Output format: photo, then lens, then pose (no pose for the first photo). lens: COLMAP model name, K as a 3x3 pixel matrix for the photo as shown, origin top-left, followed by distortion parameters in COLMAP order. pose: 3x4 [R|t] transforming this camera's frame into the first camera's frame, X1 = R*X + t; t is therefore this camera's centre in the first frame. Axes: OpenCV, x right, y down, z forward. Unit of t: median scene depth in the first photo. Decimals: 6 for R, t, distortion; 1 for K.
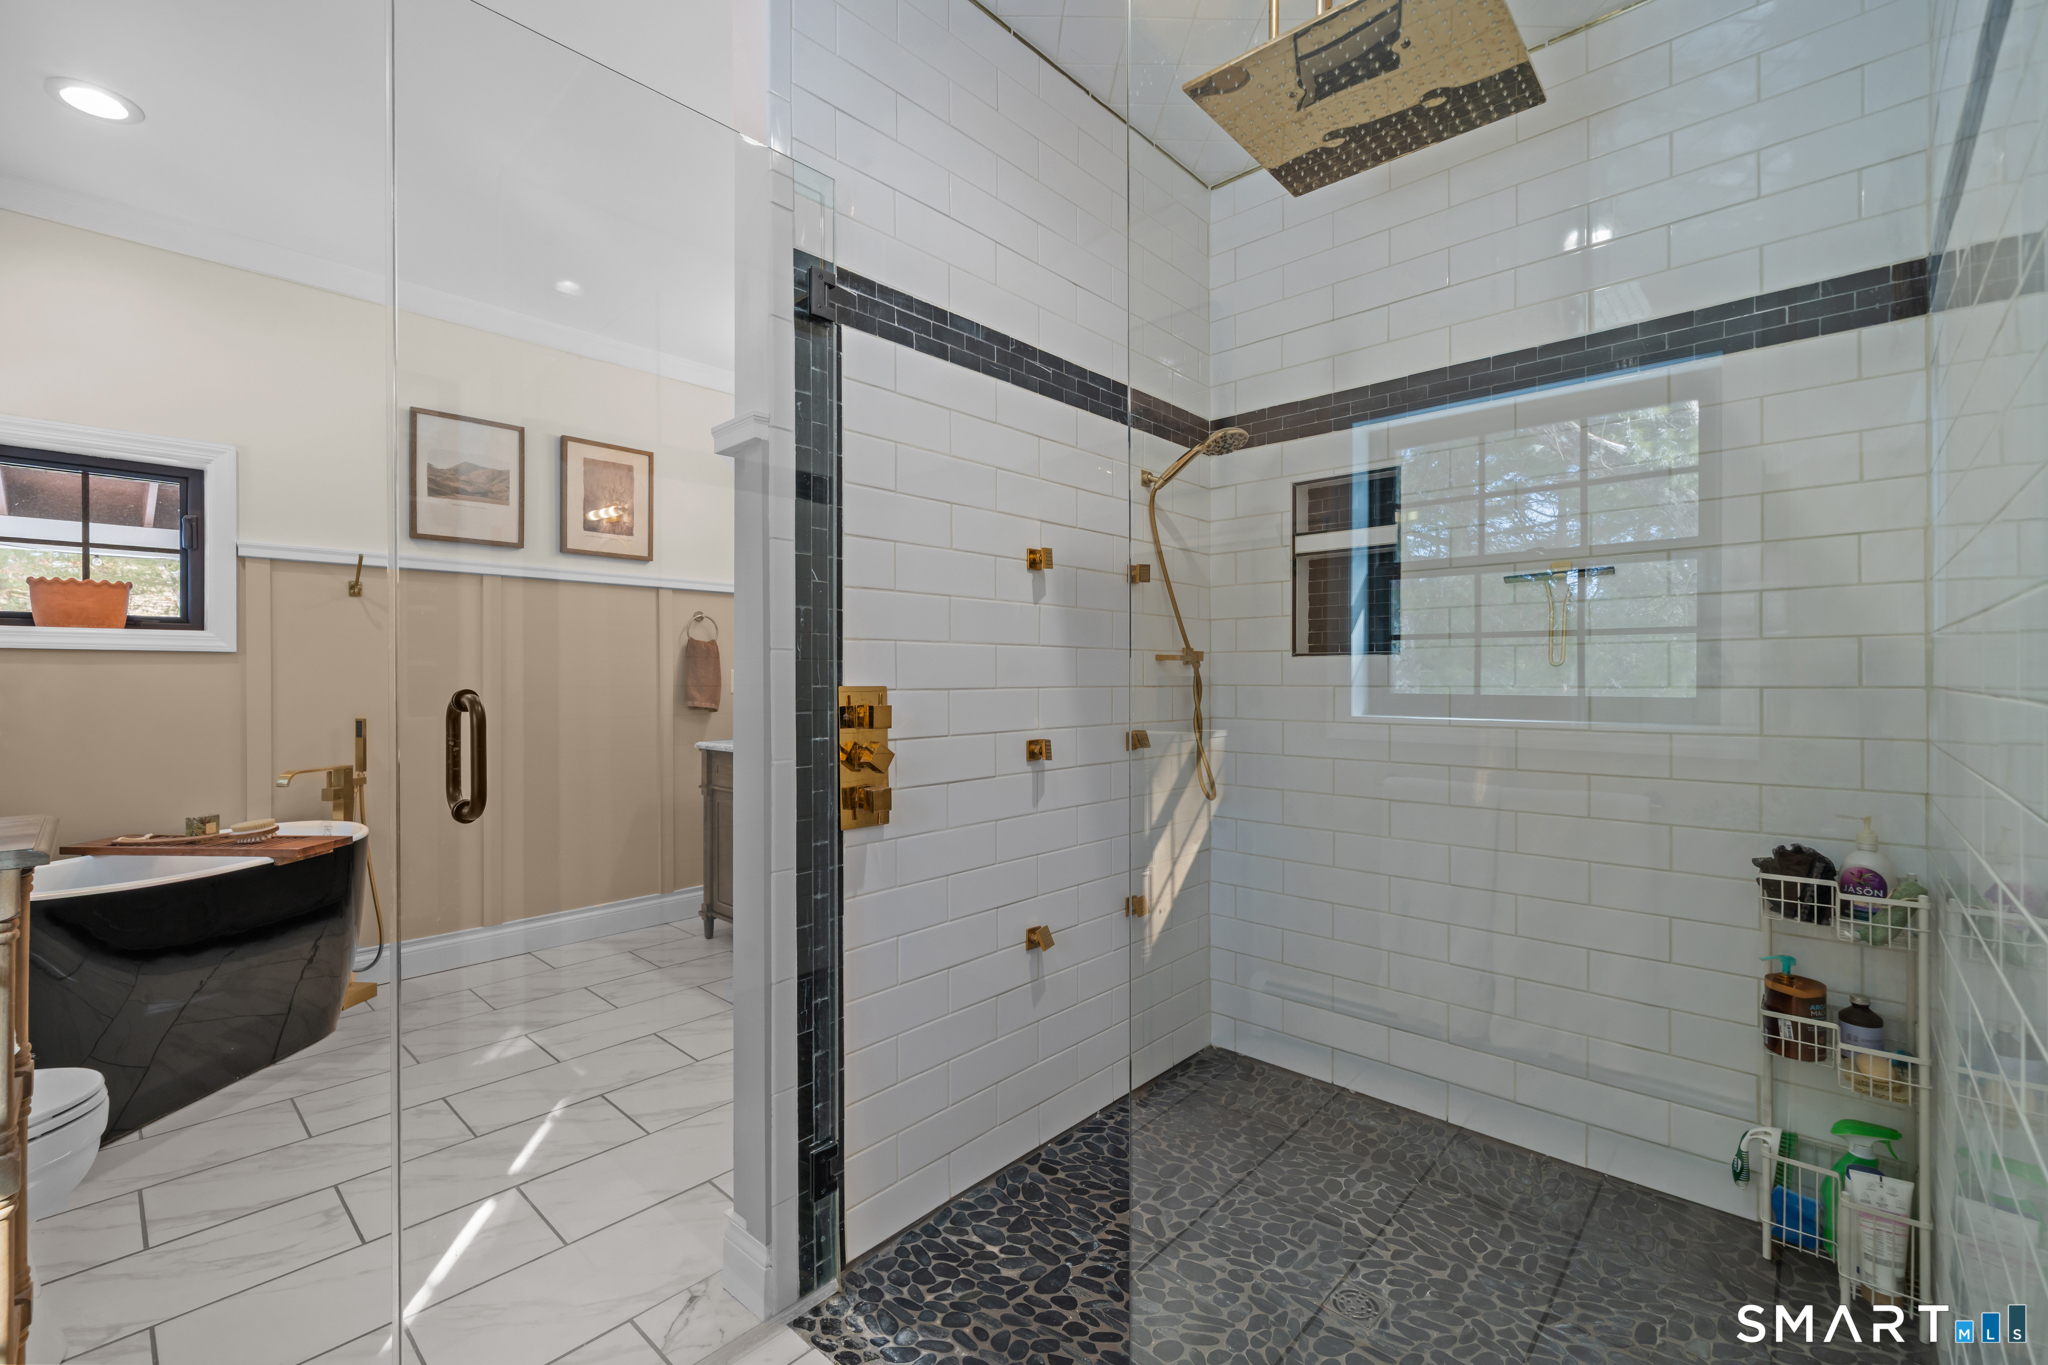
lens RADIAL K [[870.1, 0, 1016.5], [0, 870.1, 671.8], [0, 0, 1]] dist [-0.003114, 0.001294]
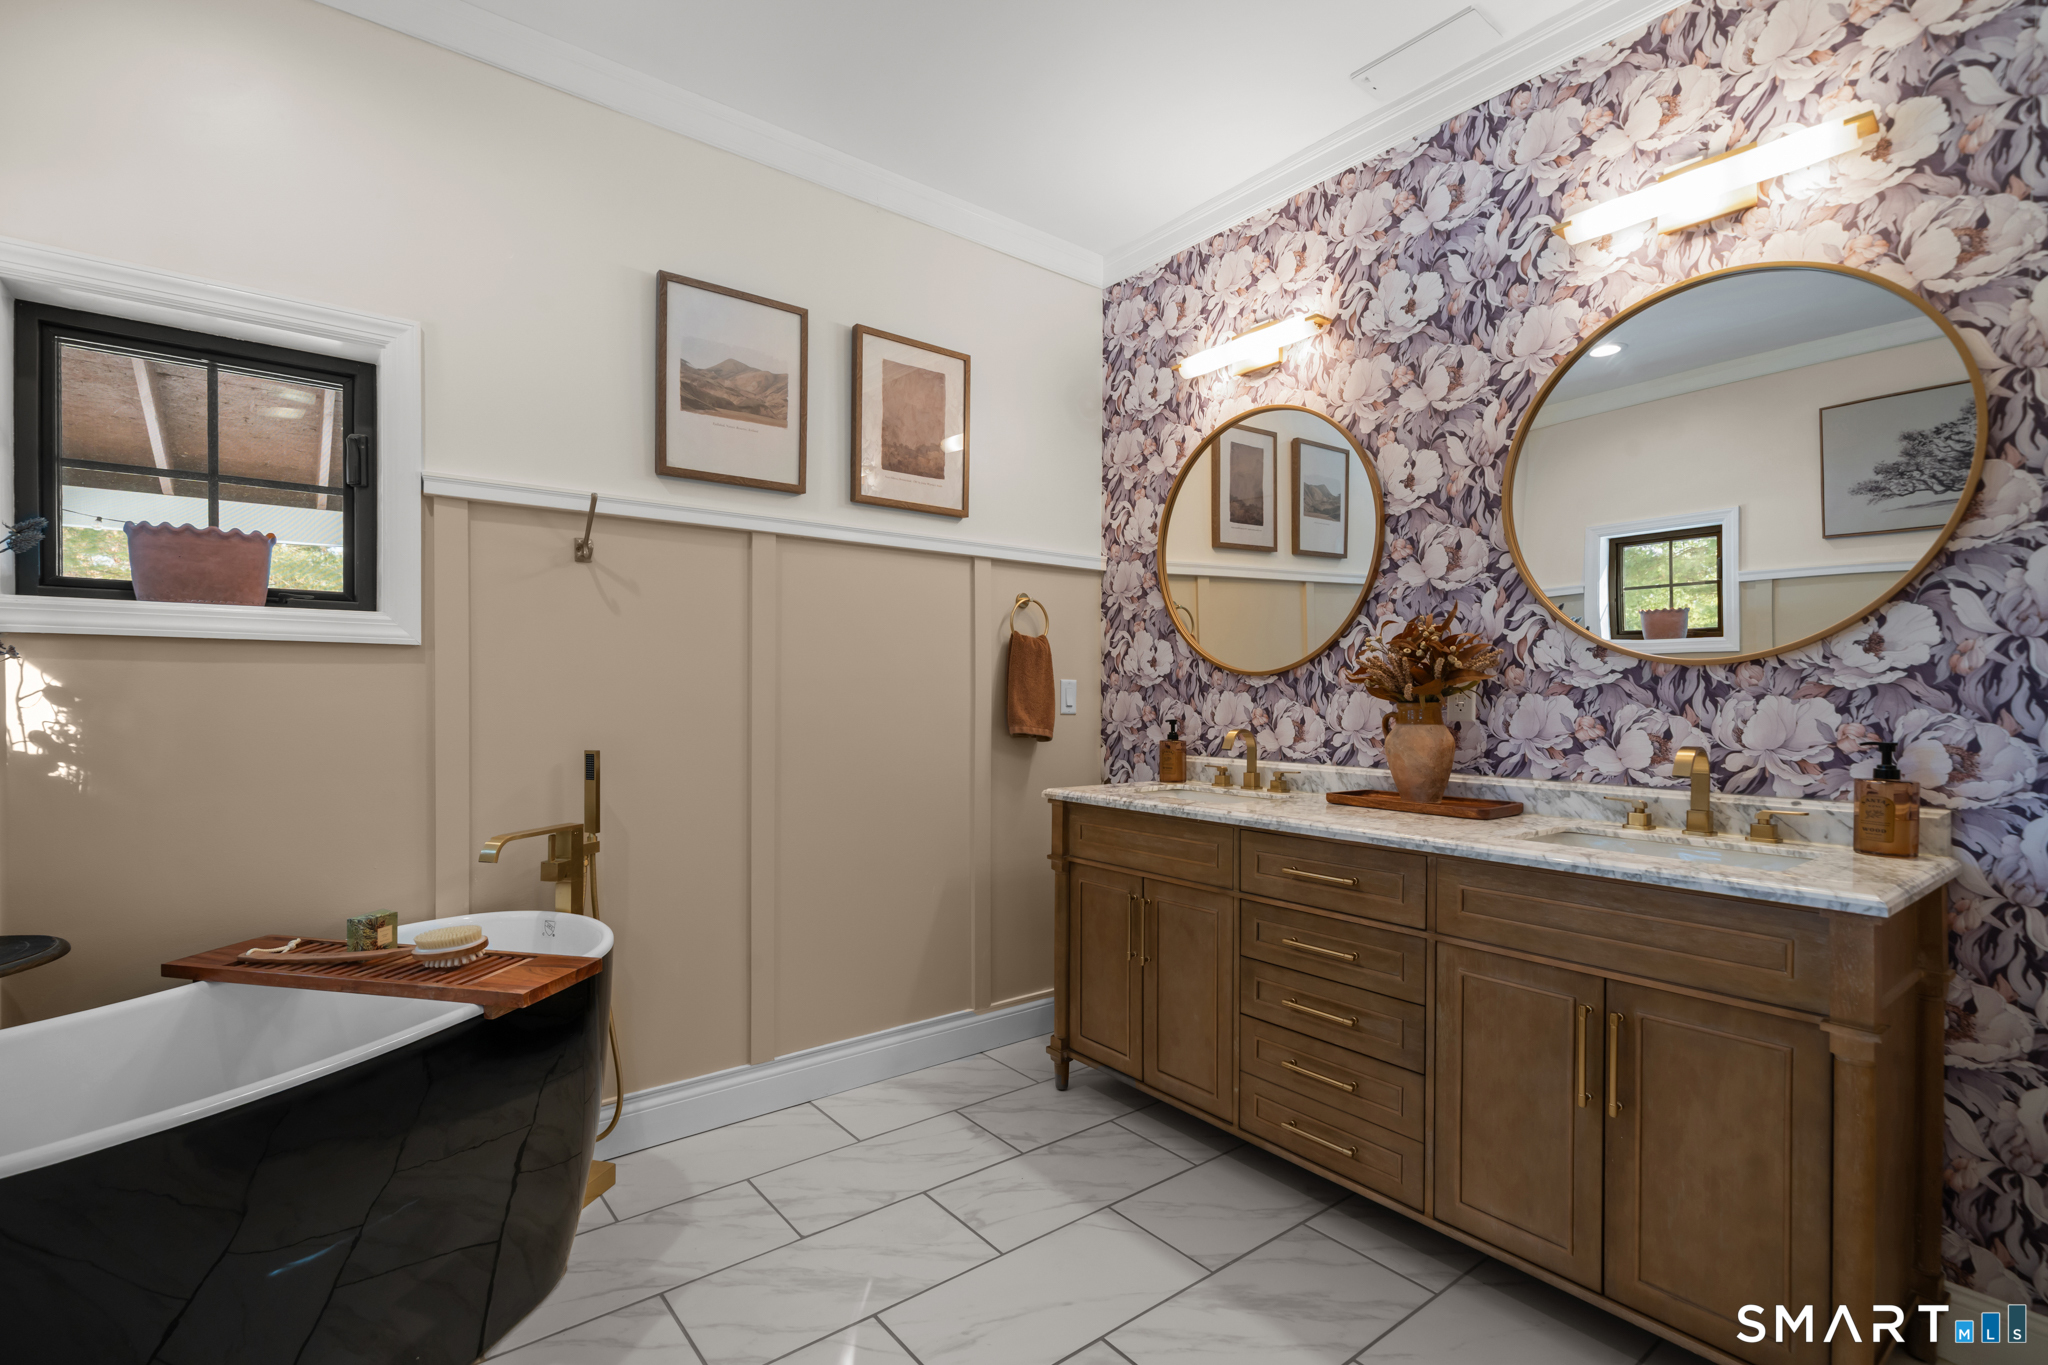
lens RADIAL K [[944.0, 0, 1030.7], [0, 944.0, 693.0], [0, 0, 1]] dist [-0.003124, 0.002054]
pose [[0.987903, 0.007377, -0.154897, -0.318166], [-0.006145, 0.999946, 0.008430, 0.003221], [0.154951, -0.007376, 0.987895, 0.351486]]
